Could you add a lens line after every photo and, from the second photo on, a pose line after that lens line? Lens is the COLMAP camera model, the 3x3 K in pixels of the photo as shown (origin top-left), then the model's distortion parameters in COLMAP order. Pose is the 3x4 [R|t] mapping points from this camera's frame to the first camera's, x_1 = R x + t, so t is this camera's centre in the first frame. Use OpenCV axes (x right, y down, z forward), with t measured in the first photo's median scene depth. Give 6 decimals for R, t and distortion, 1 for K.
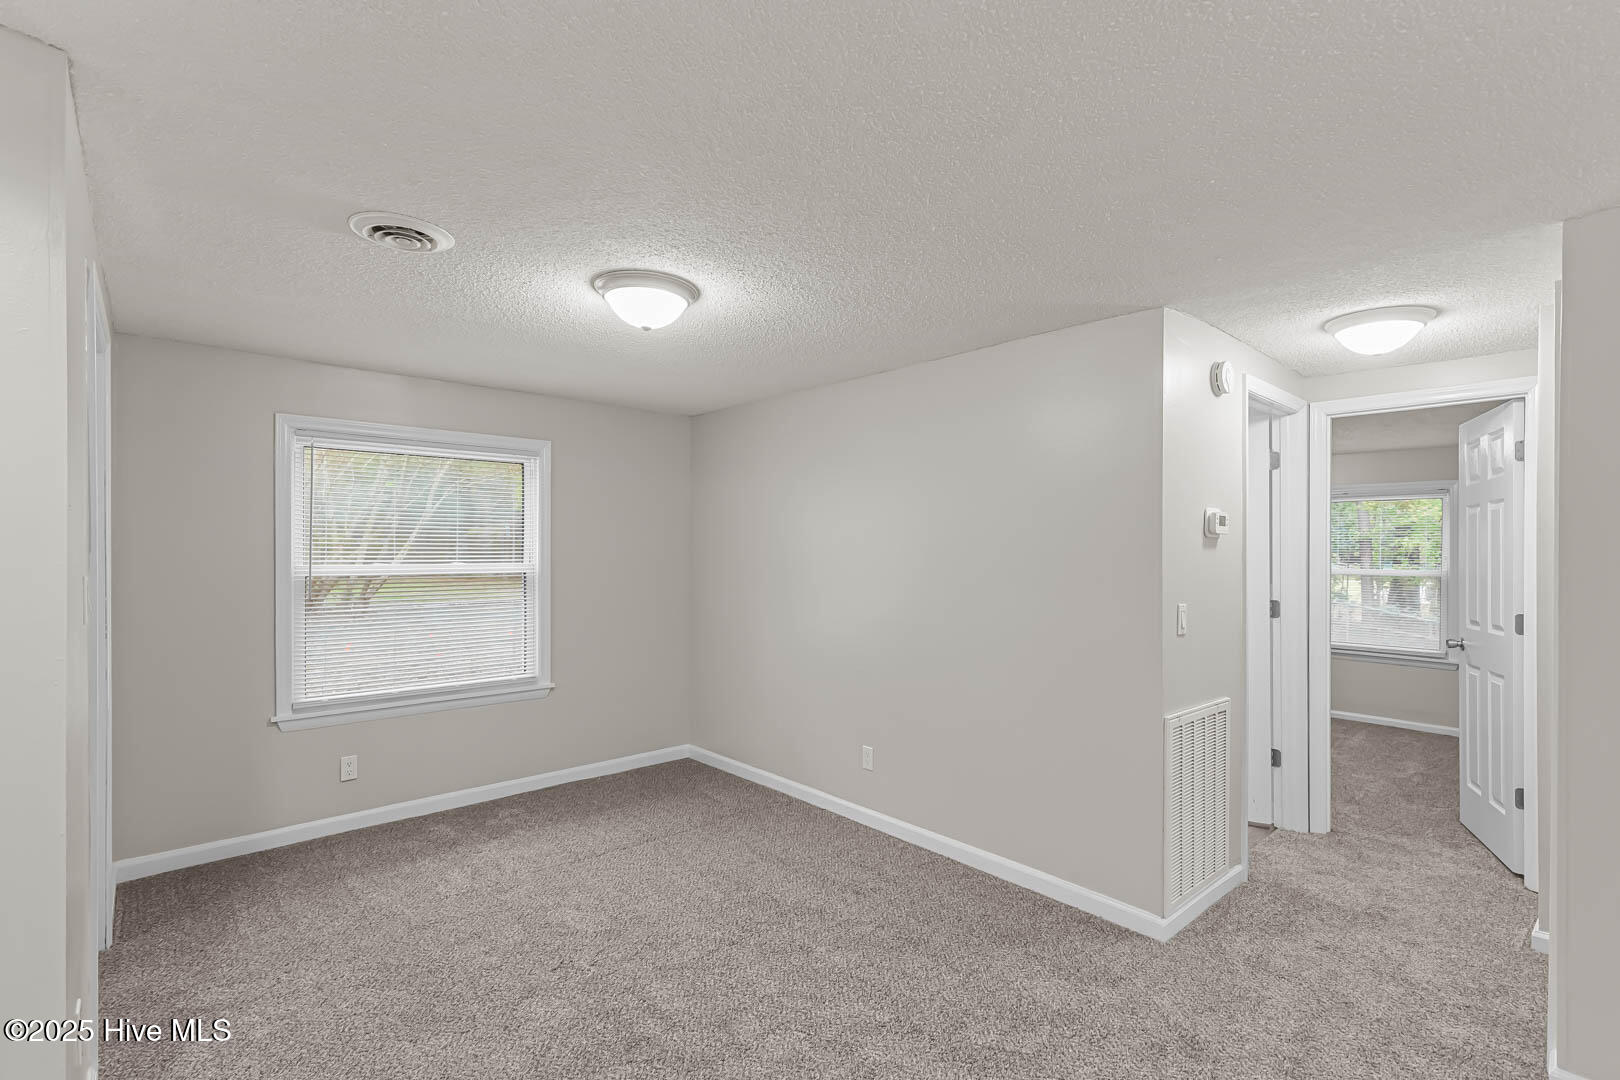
lens RADIAL K [[748.7, 0, 808.5], [0, 748.7, 551.7], [0, 0, 1]] dist [0.003749, -0.000463]
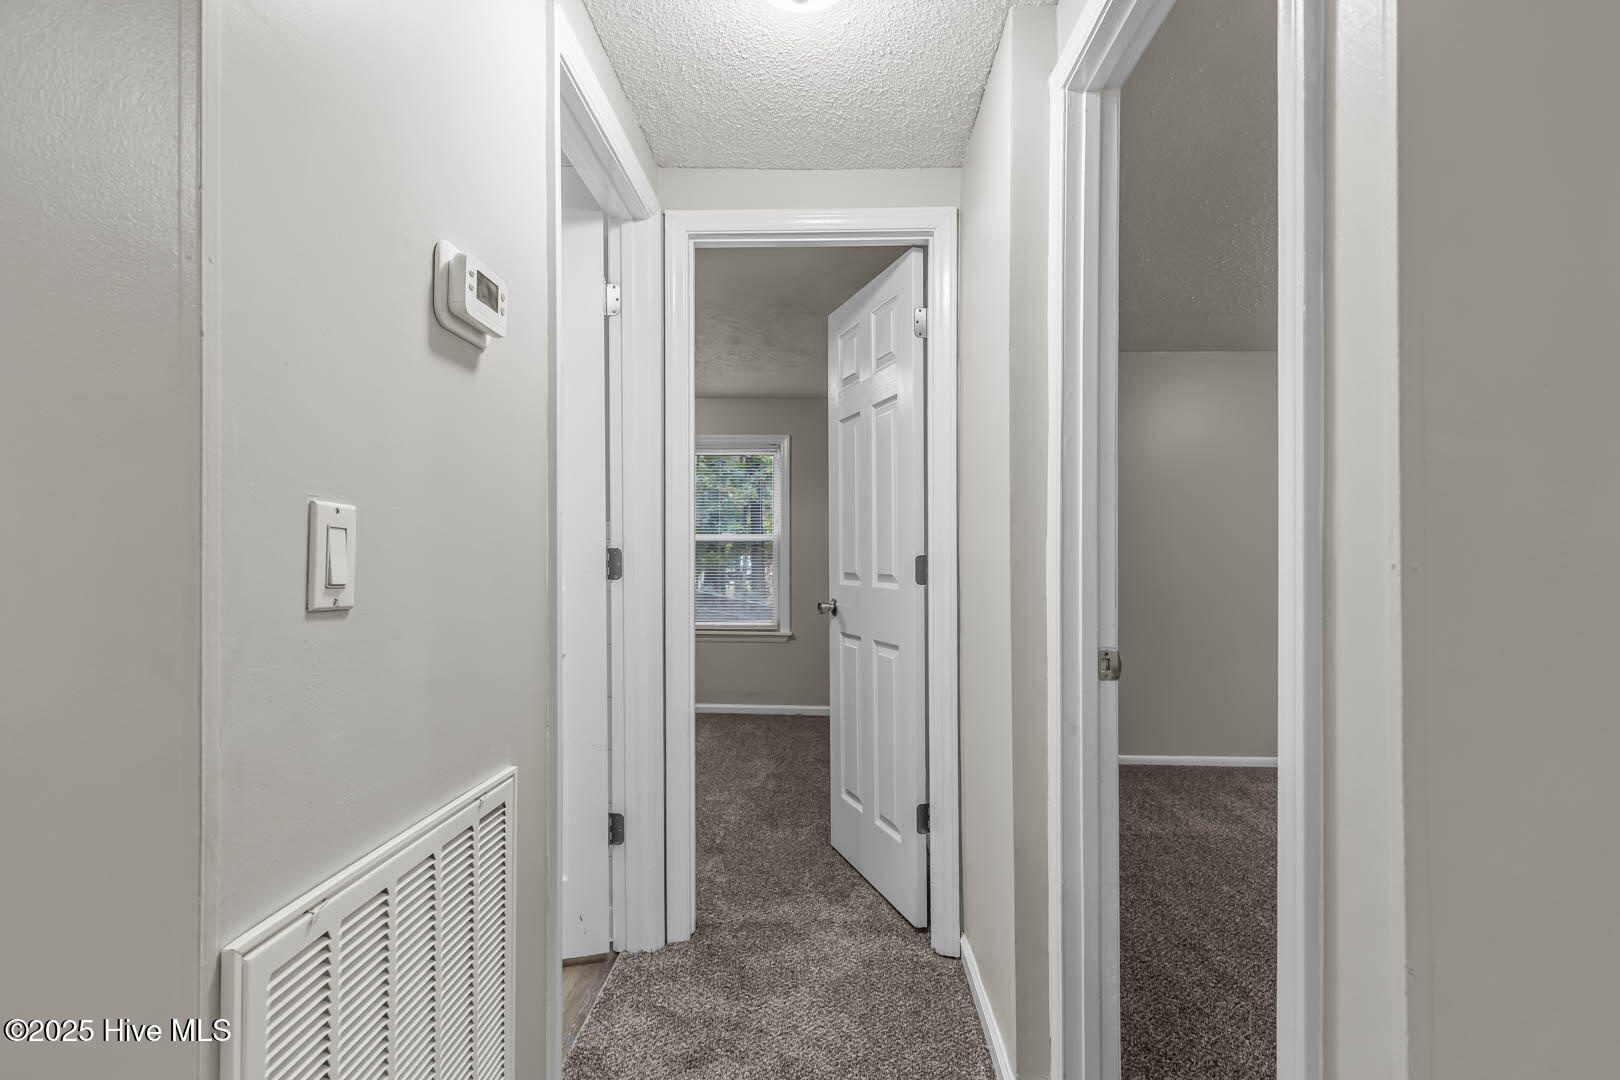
lens RADIAL K [[748.7, 0, 805.4], [0, 748.7, 550.3], [0, 0, 1]] dist [0.003749, -0.000463]
pose [[0.691178, -0.001377, 0.722684, 0.329367], [0.003314, 0.999994, -0.001264, 0.070441], [-0.722677, 0.003269, 0.691178, 0.530593]]
